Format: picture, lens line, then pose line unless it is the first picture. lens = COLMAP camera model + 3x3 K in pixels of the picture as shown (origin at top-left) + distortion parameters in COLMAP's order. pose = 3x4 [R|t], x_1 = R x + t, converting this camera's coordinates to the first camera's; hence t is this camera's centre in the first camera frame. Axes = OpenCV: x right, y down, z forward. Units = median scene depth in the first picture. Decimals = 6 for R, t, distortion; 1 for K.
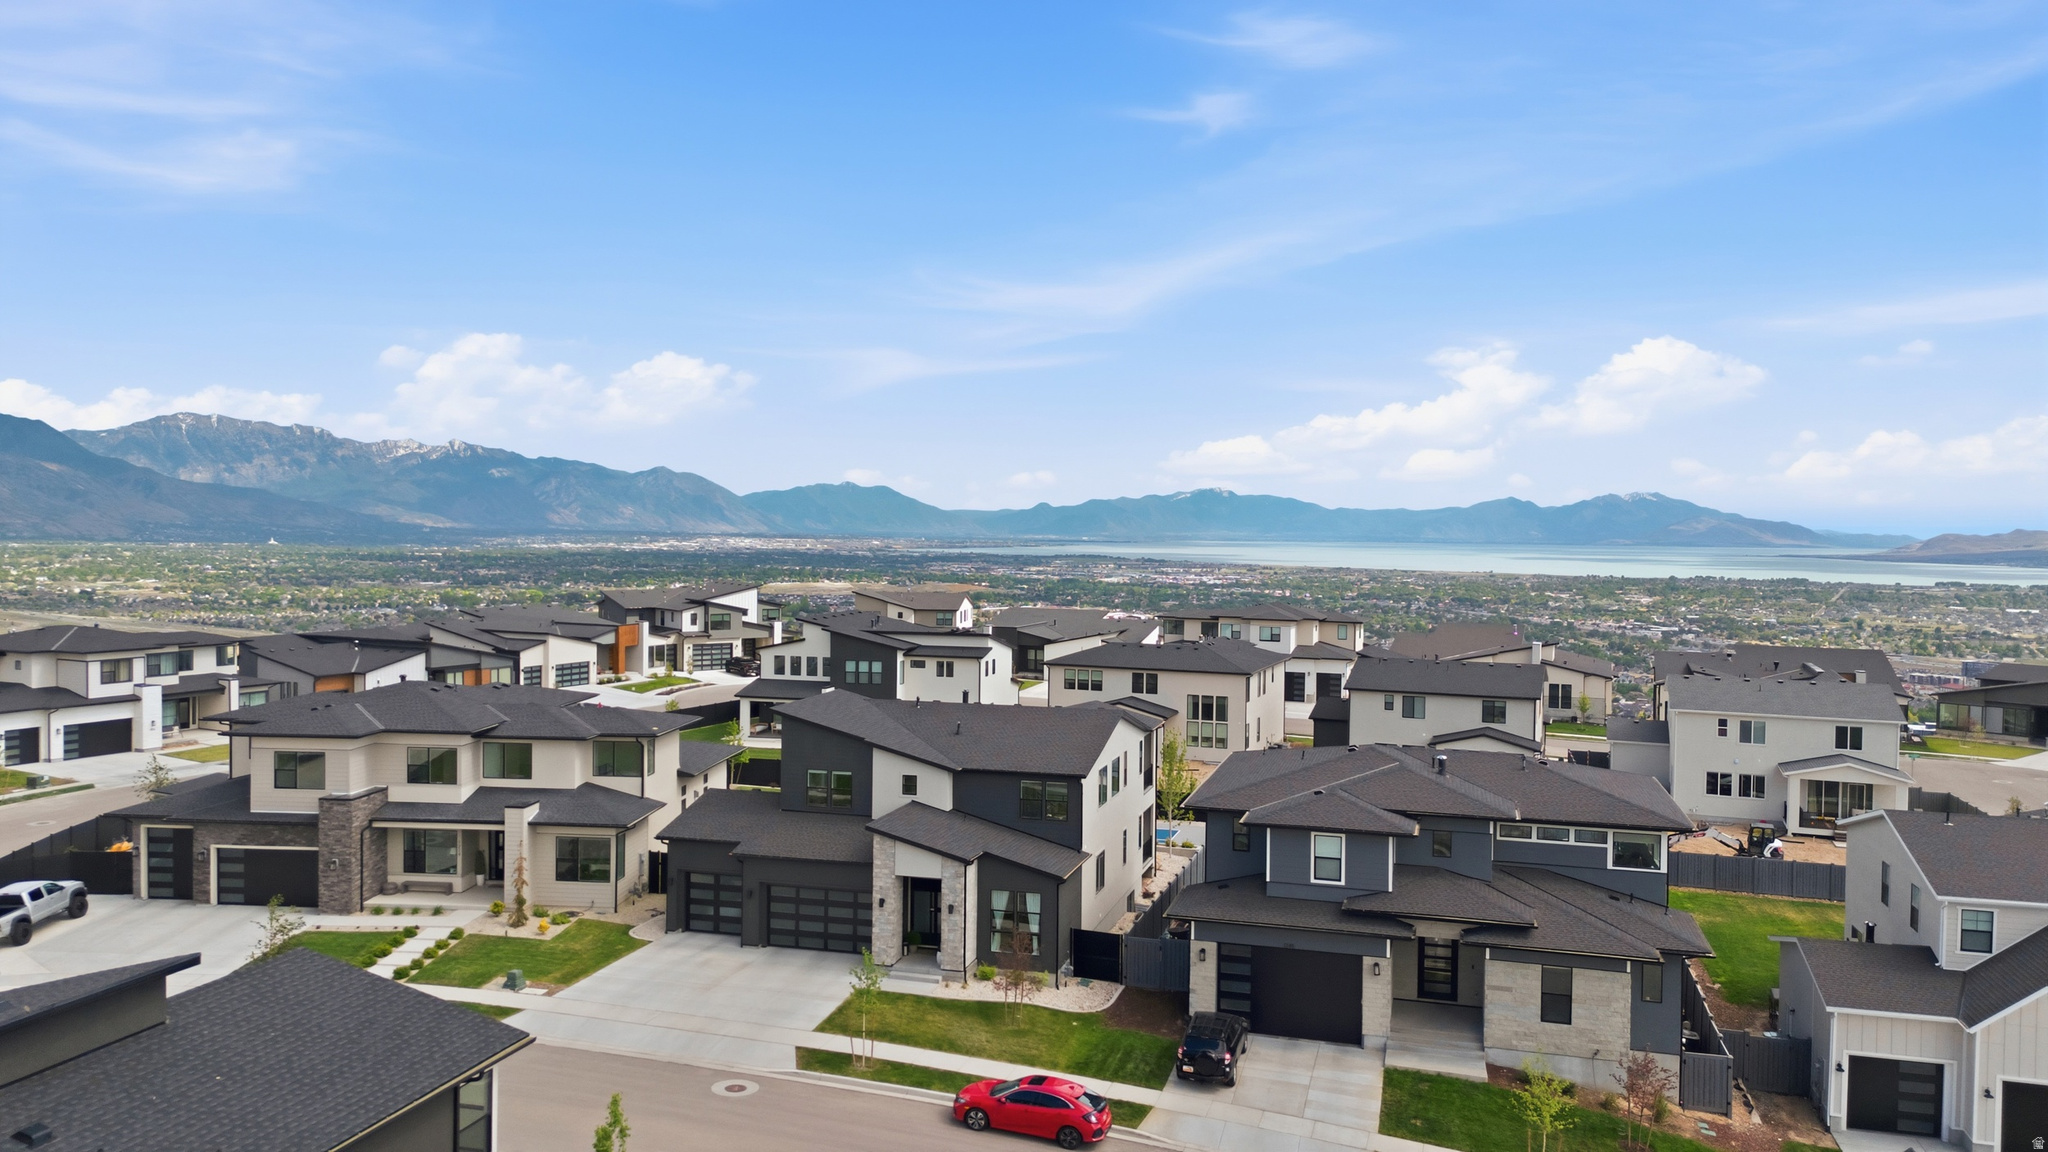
lens RADIAL K [[1498.2, 0, 1025.5], [0, 1498.2, 564.9], [0, 0, 1]] dist [0.088039, -0.086664]
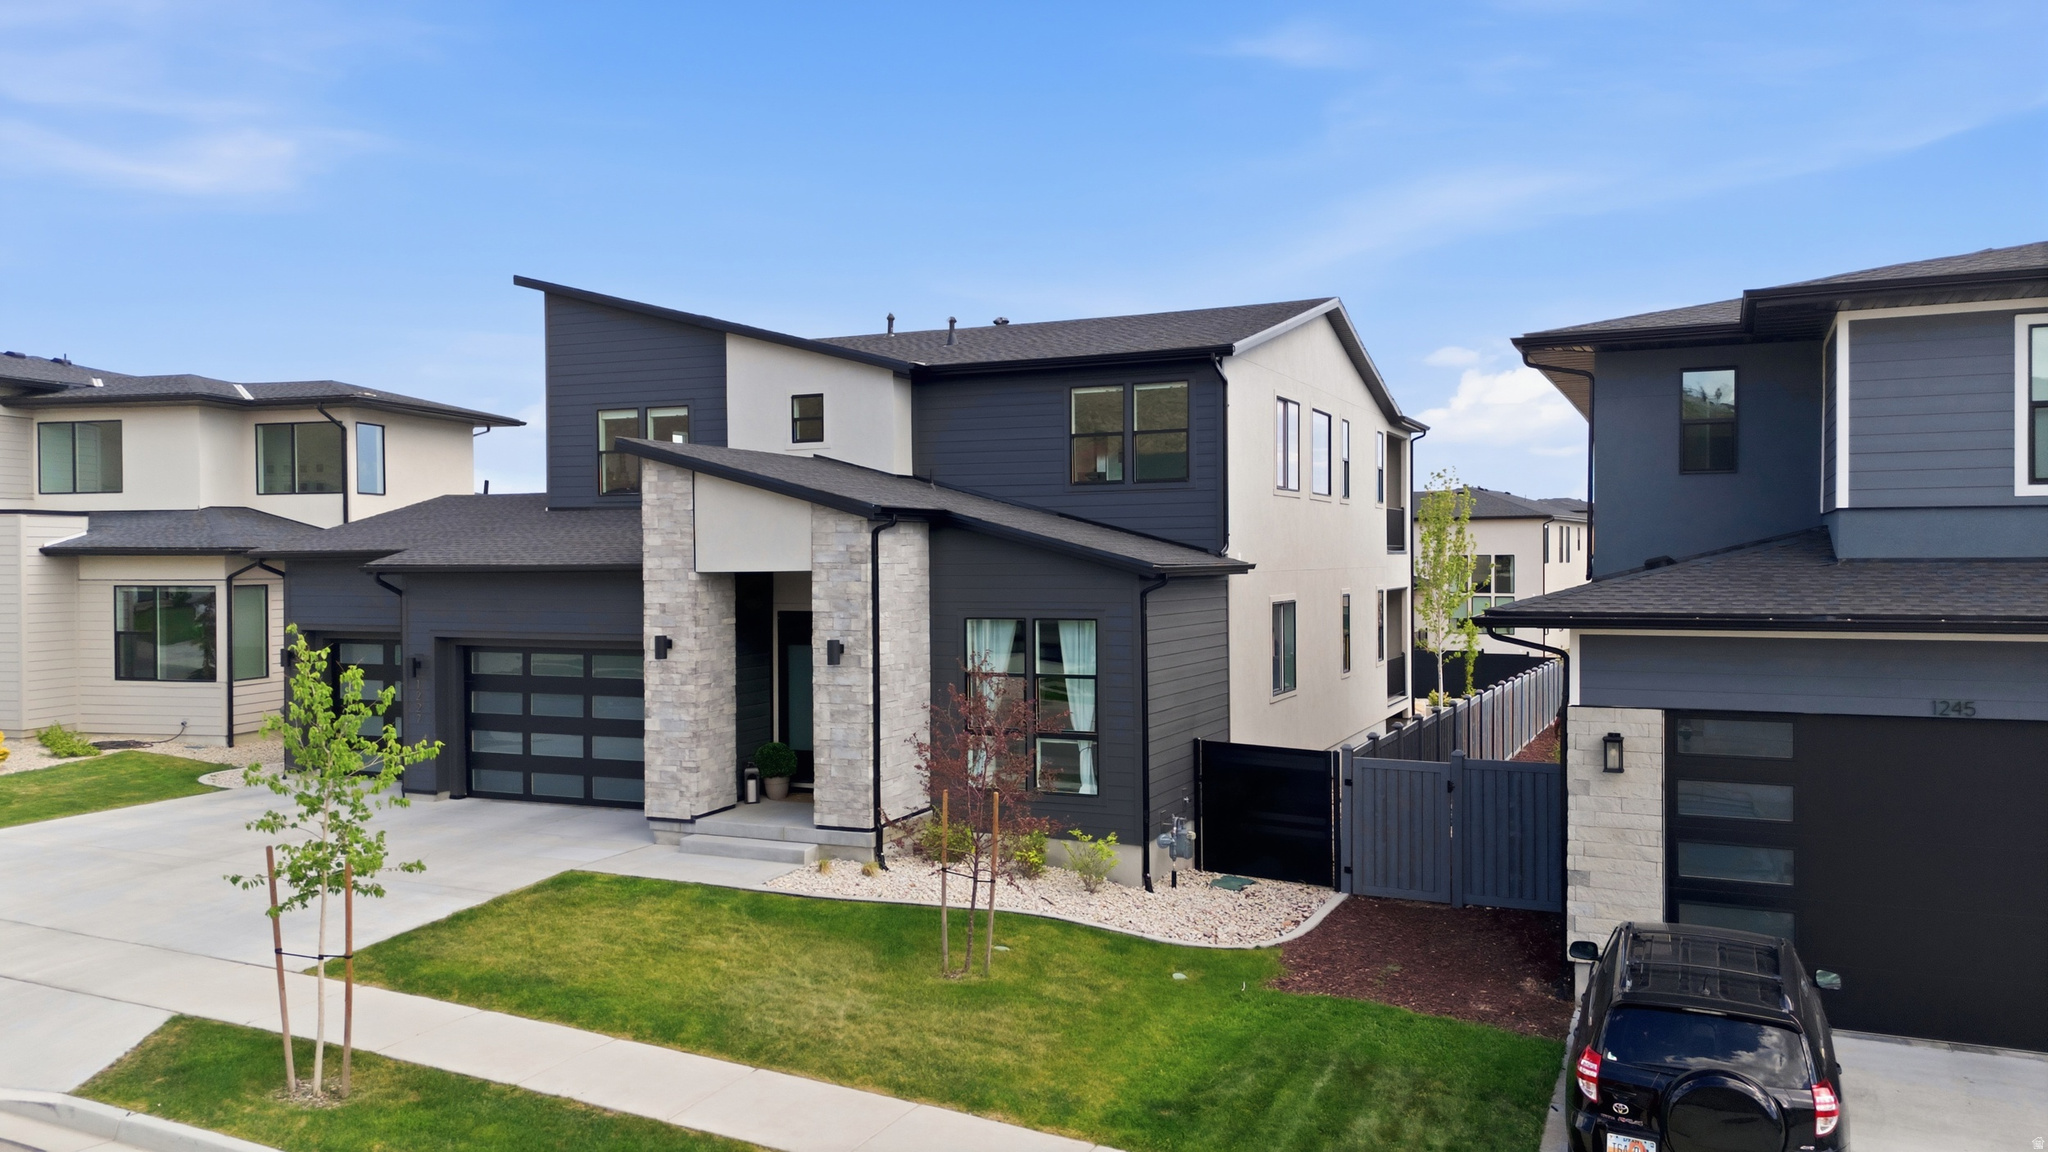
lens RADIAL K [[1498.2, 0, 1022.6], [0, 1498.2, 568.9], [0, 0, 1]] dist [0.088039, -0.086664]
pose [[0.988486, -0.017591, -0.150288, 0.041355], [0.014561, 0.999668, -0.021240, 0.192125], [0.150611, 0.018808, 0.988414, 0.583841]]
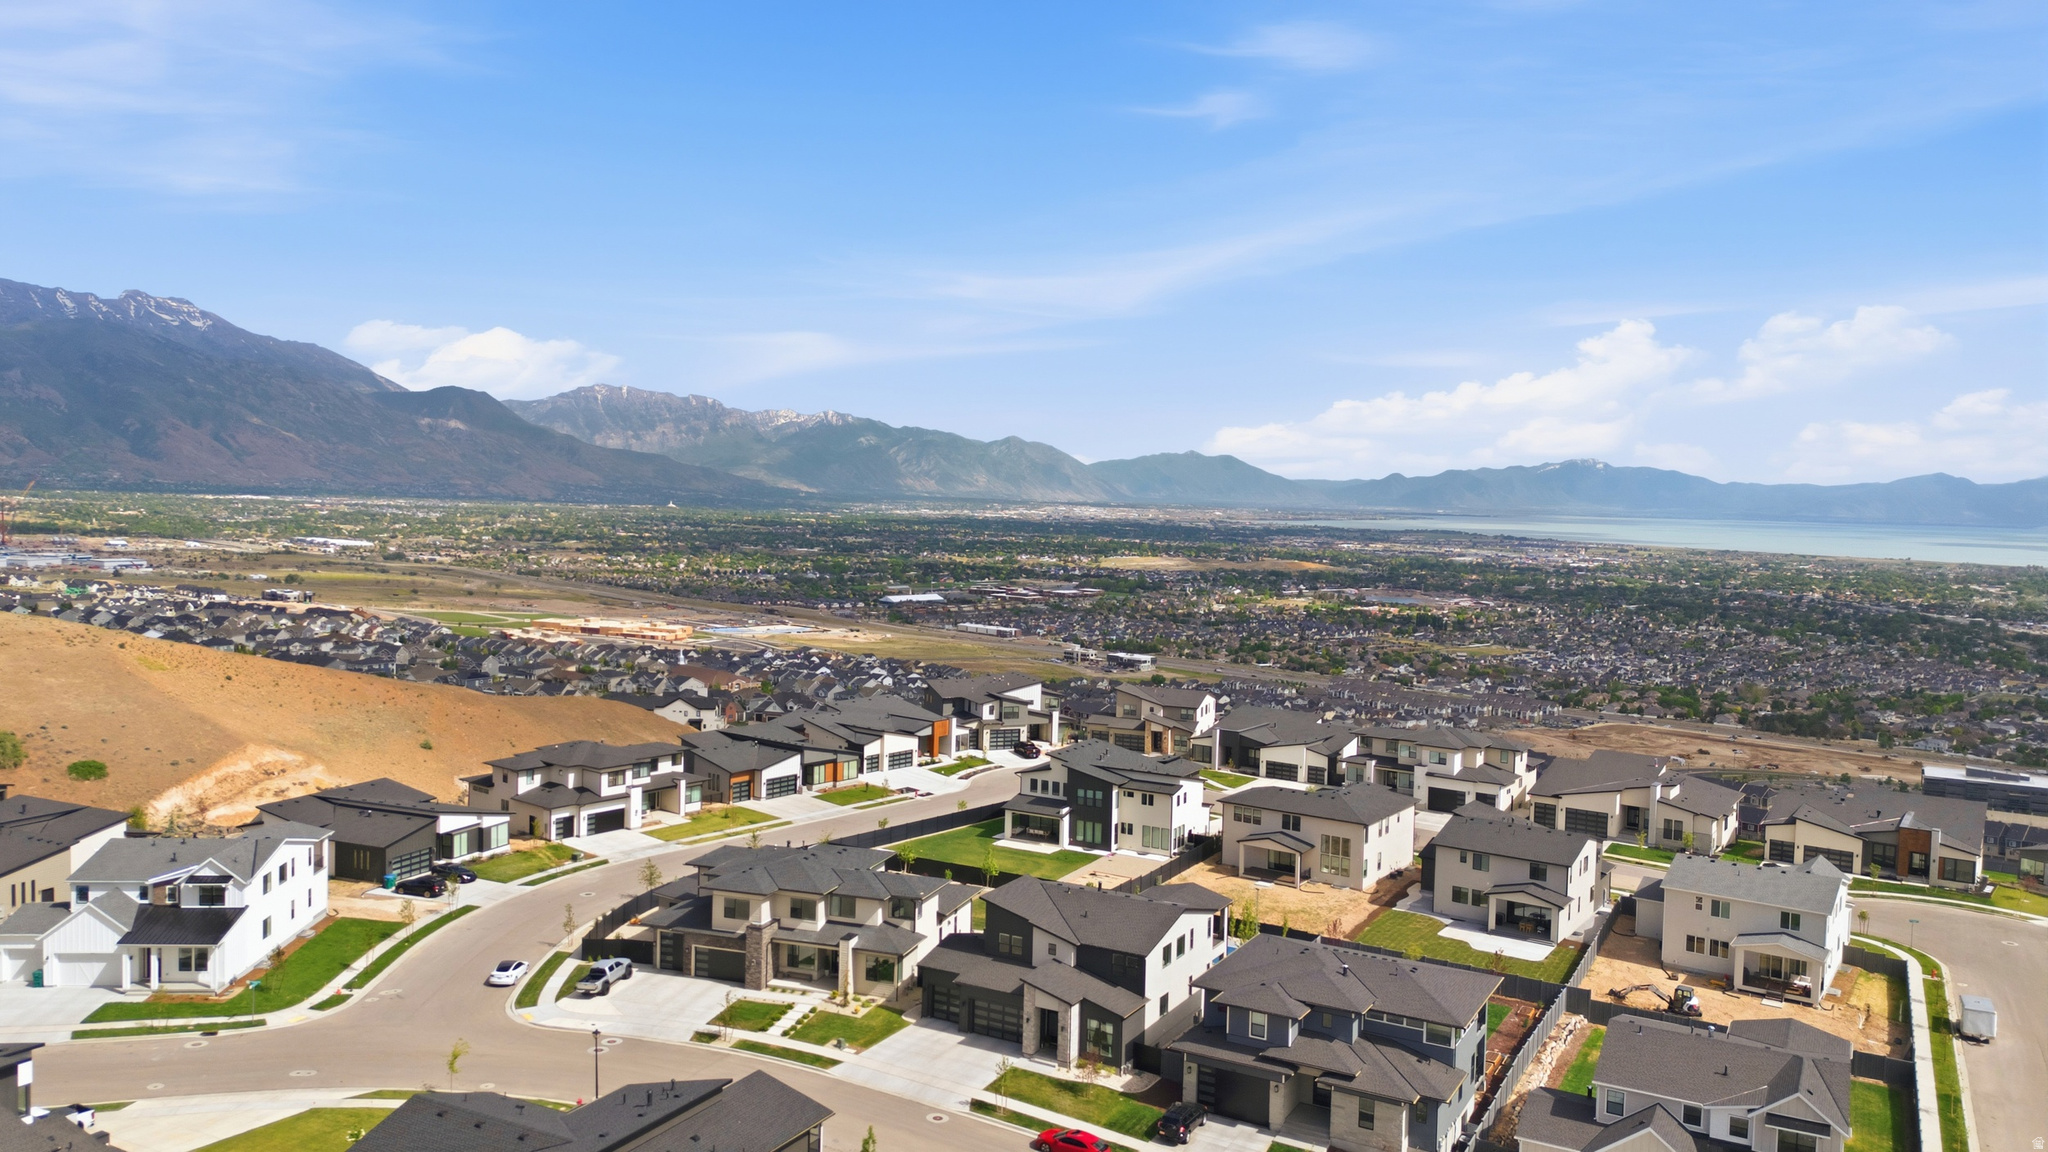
lens RADIAL K [[1498.2, 0, 1028.7], [0, 1498.2, 560.9], [0, 0, 1]] dist [0.088039, -0.086664]
pose [[0.974392, 0.025412, -0.223416, 0.274414], [-0.021412, 0.999564, 0.020309, -0.338852], [0.223835, -0.015005, 0.974512, -0.717337]]
